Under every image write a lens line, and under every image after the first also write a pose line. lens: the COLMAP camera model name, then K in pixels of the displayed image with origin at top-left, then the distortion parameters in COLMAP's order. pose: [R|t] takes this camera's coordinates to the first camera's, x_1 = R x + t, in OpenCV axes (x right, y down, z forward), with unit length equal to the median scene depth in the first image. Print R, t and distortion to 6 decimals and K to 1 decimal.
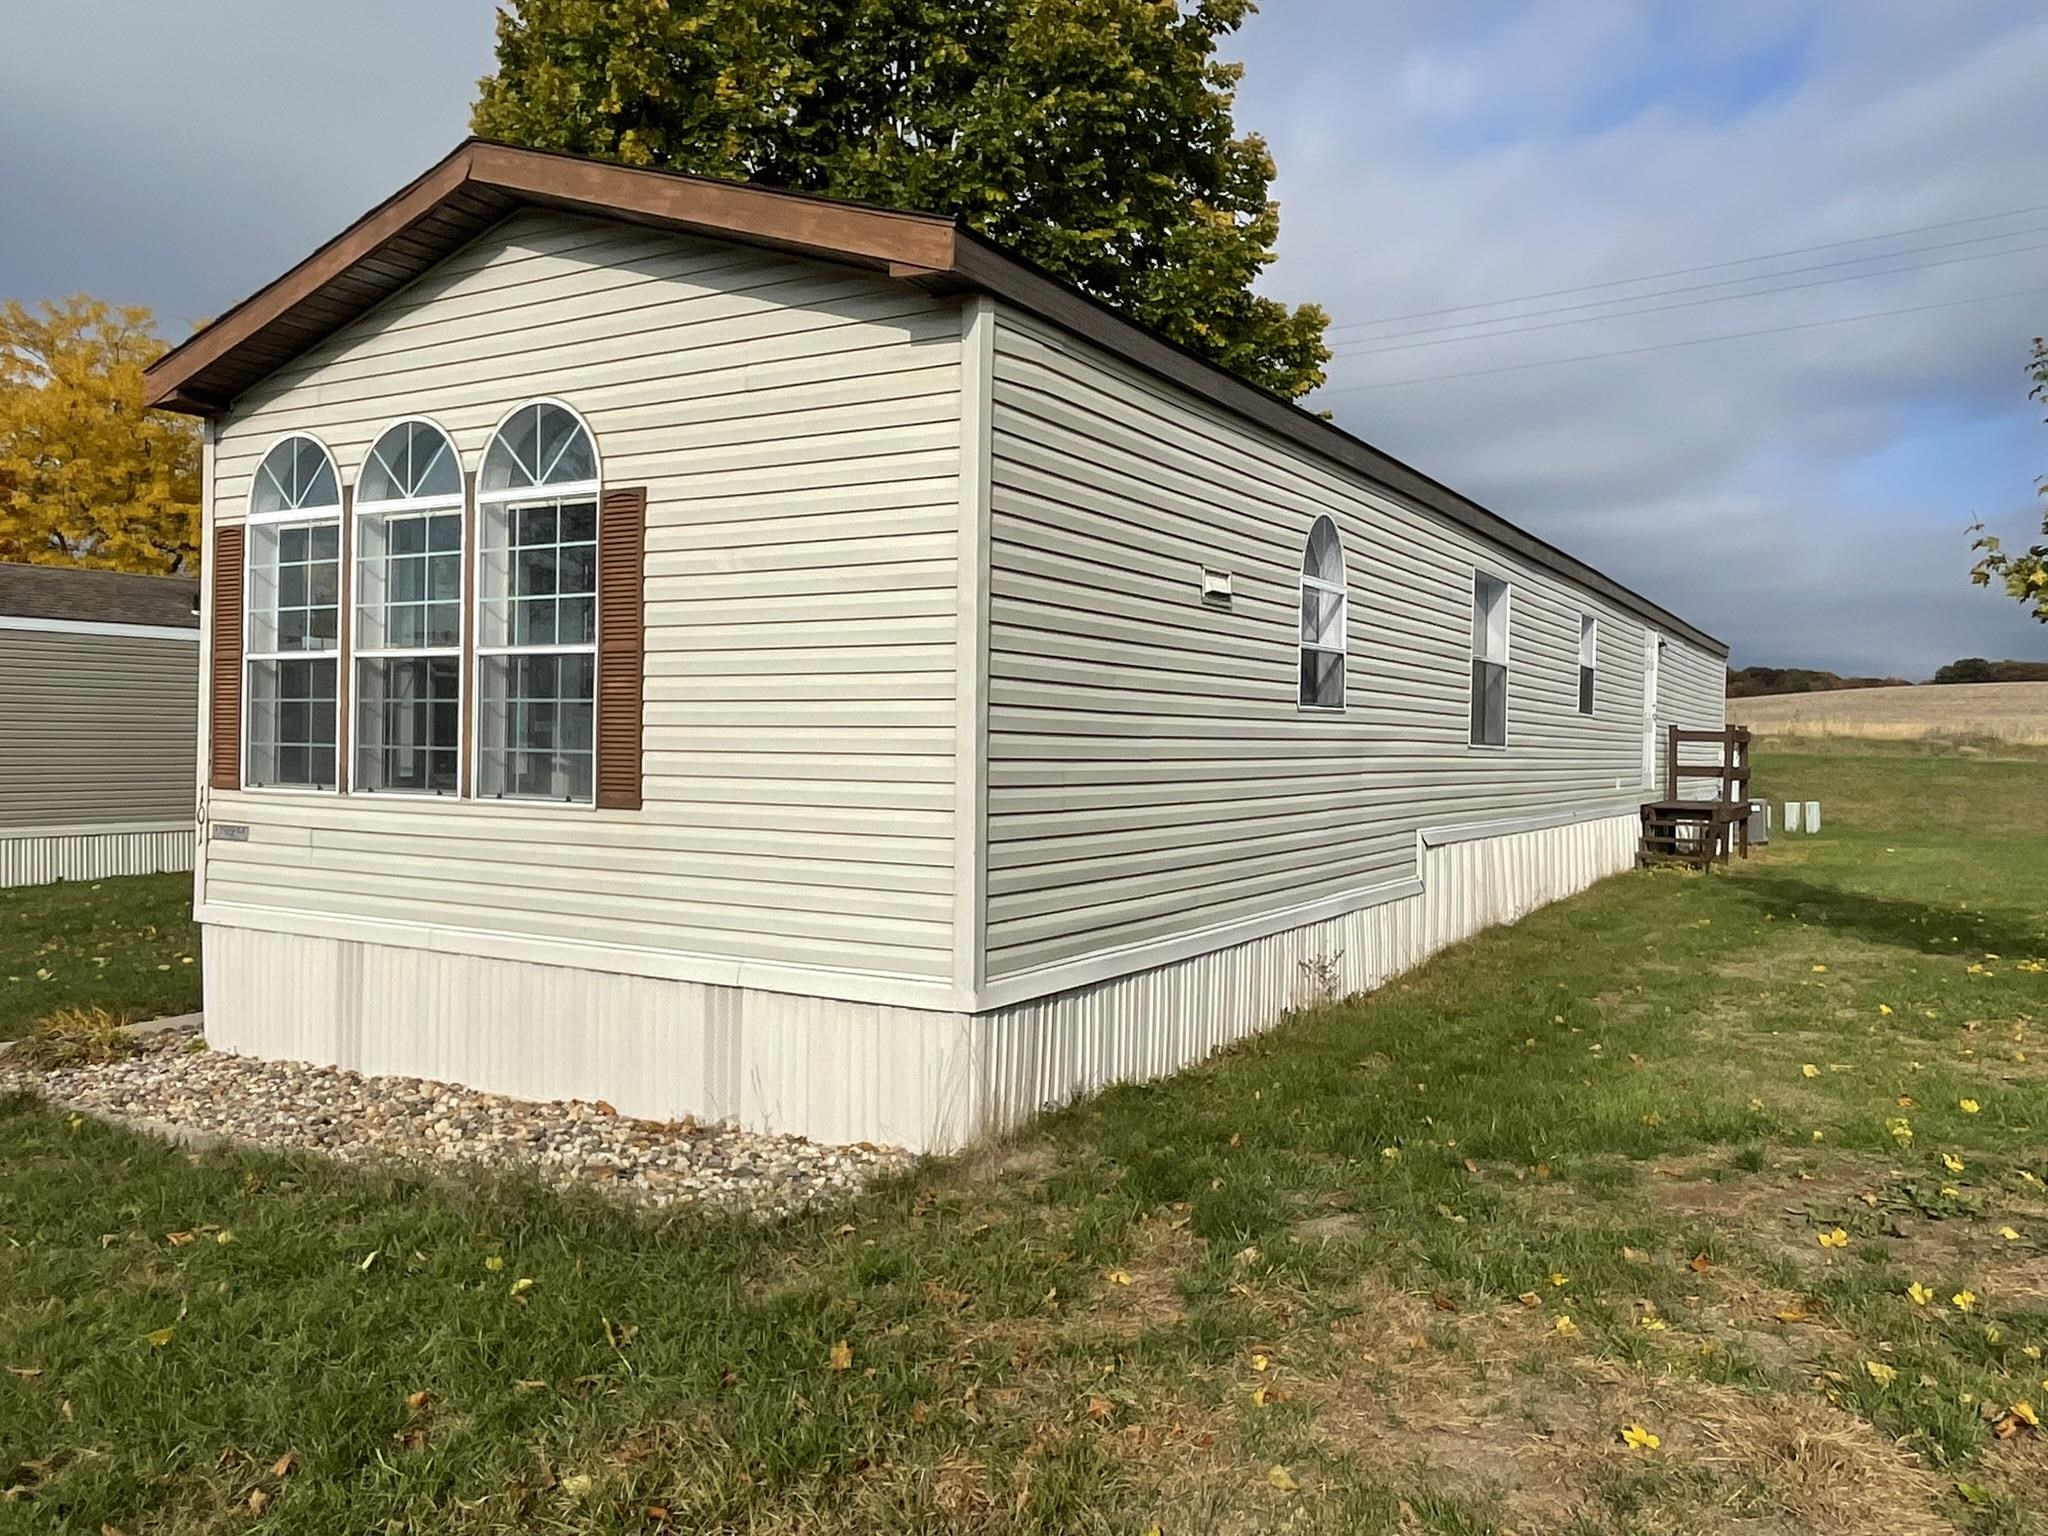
lens RADIAL K [[1541.4, 0, 1024.0], [0, 1541.4, 768.0], [0, 0, 1]] dist [-0.000490, -0.005097]
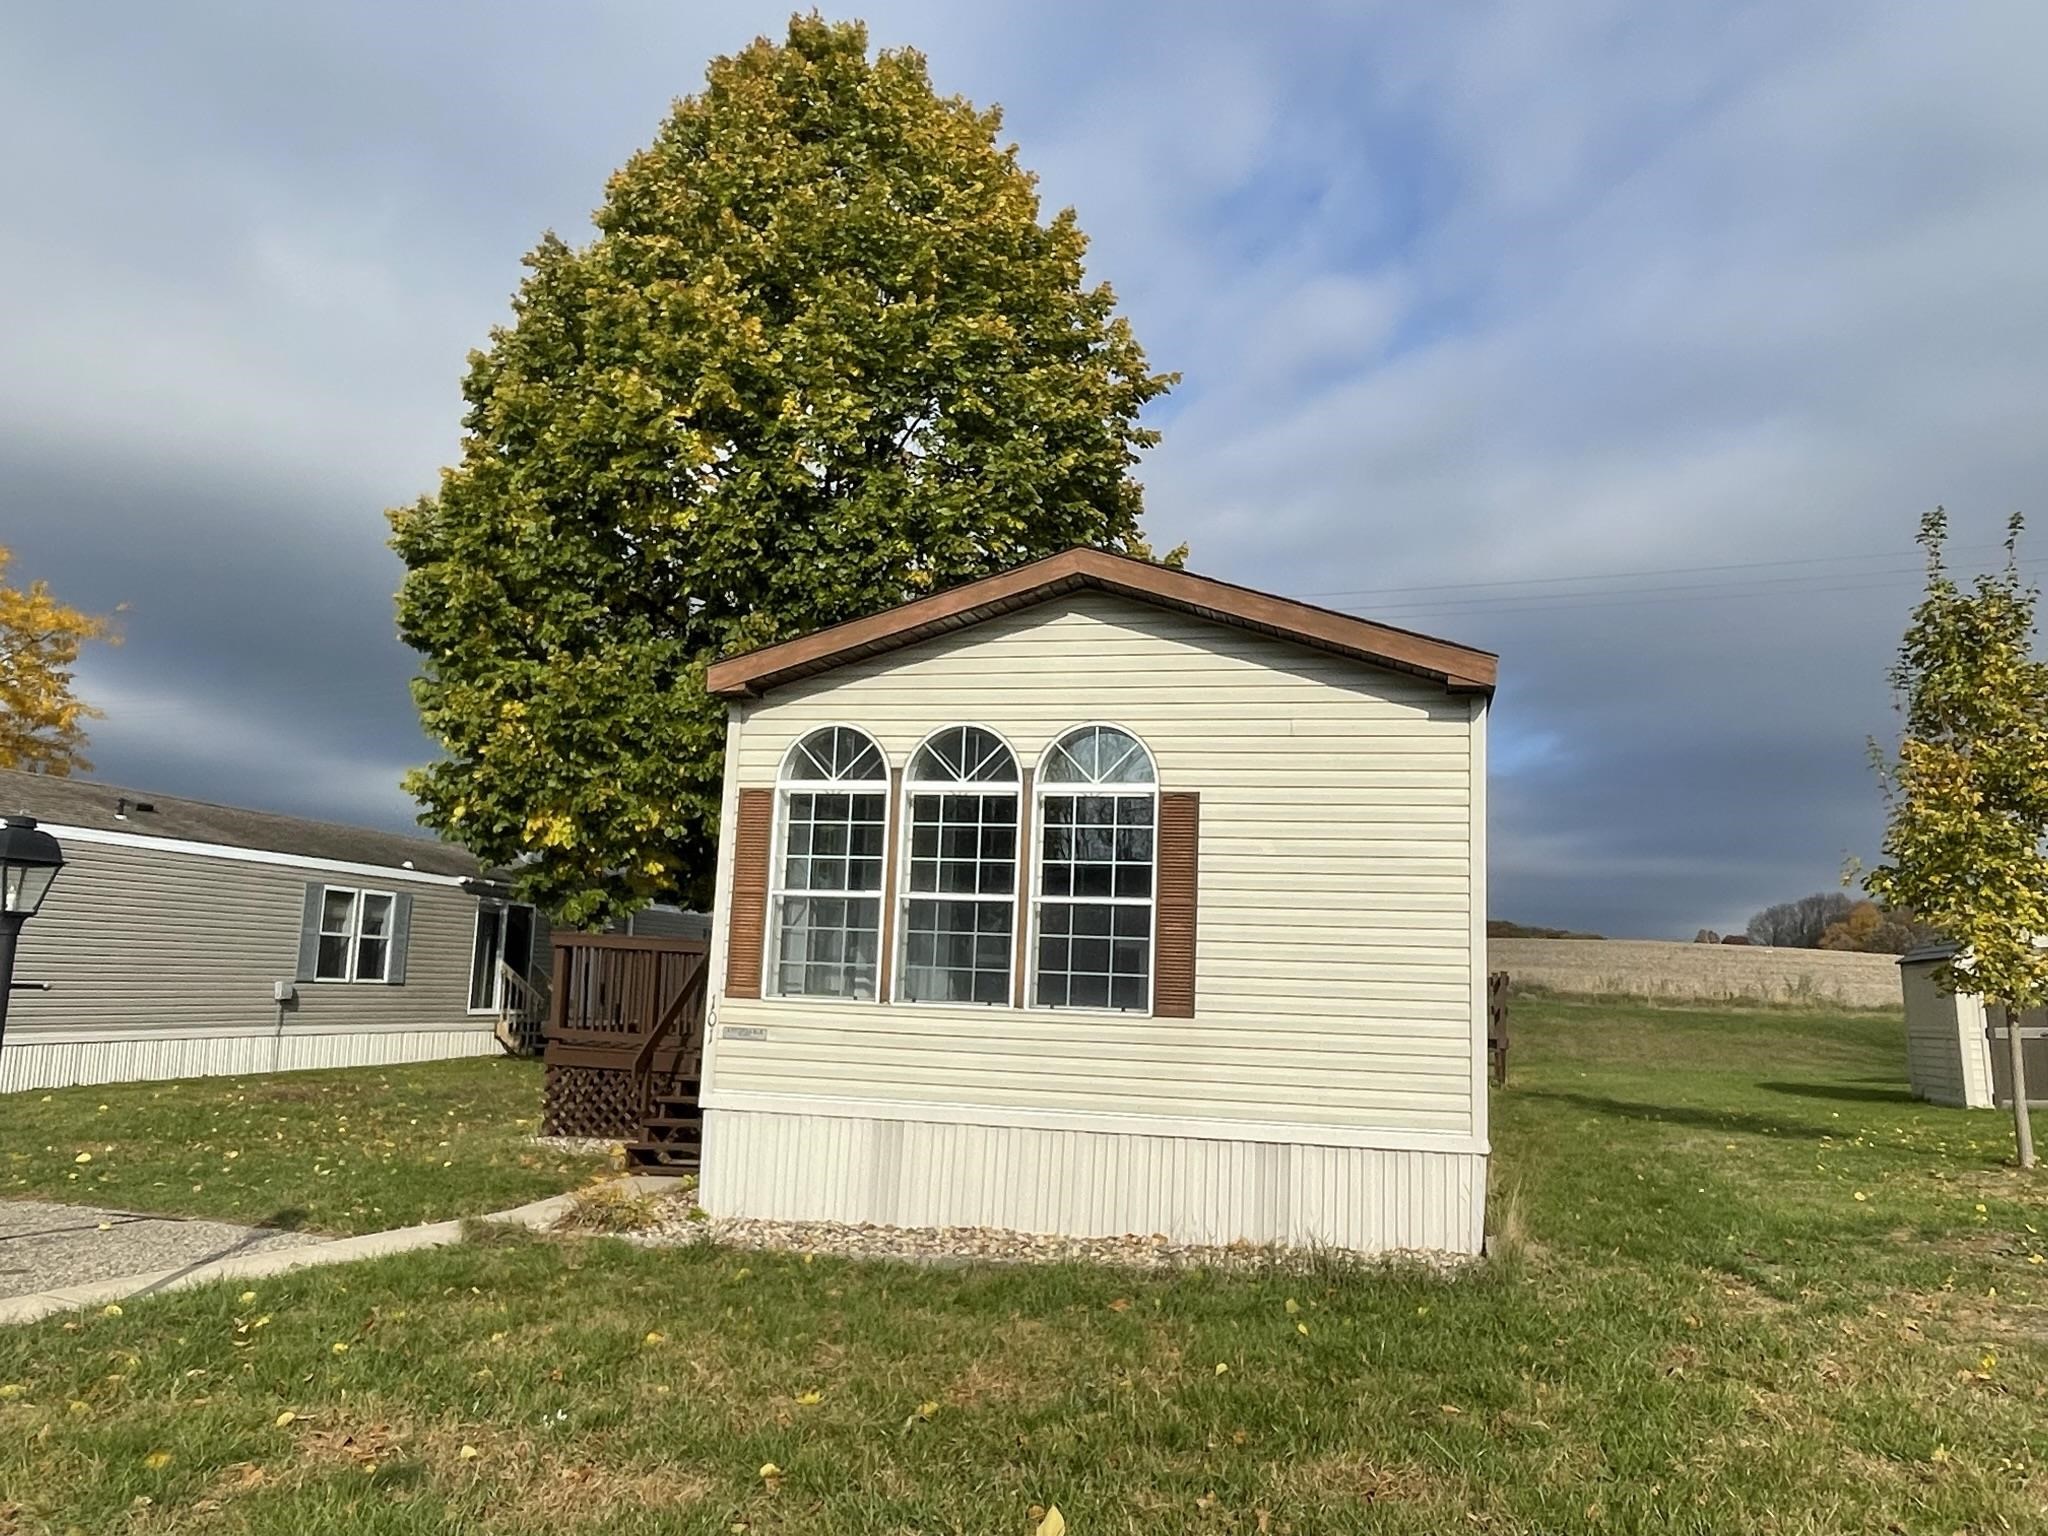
lens RADIAL K [[1541.4, 0, 1024.0], [0, 1541.4, 768.0], [0, 0, 1]] dist [-0.000490, -0.005097]
pose [[0.958135, 0.061718, 0.279587, -0.744073], [-0.019403, 0.988243, -0.151657, 0.016502], [-0.285659, 0.139883, 0.948067, -0.301435]]
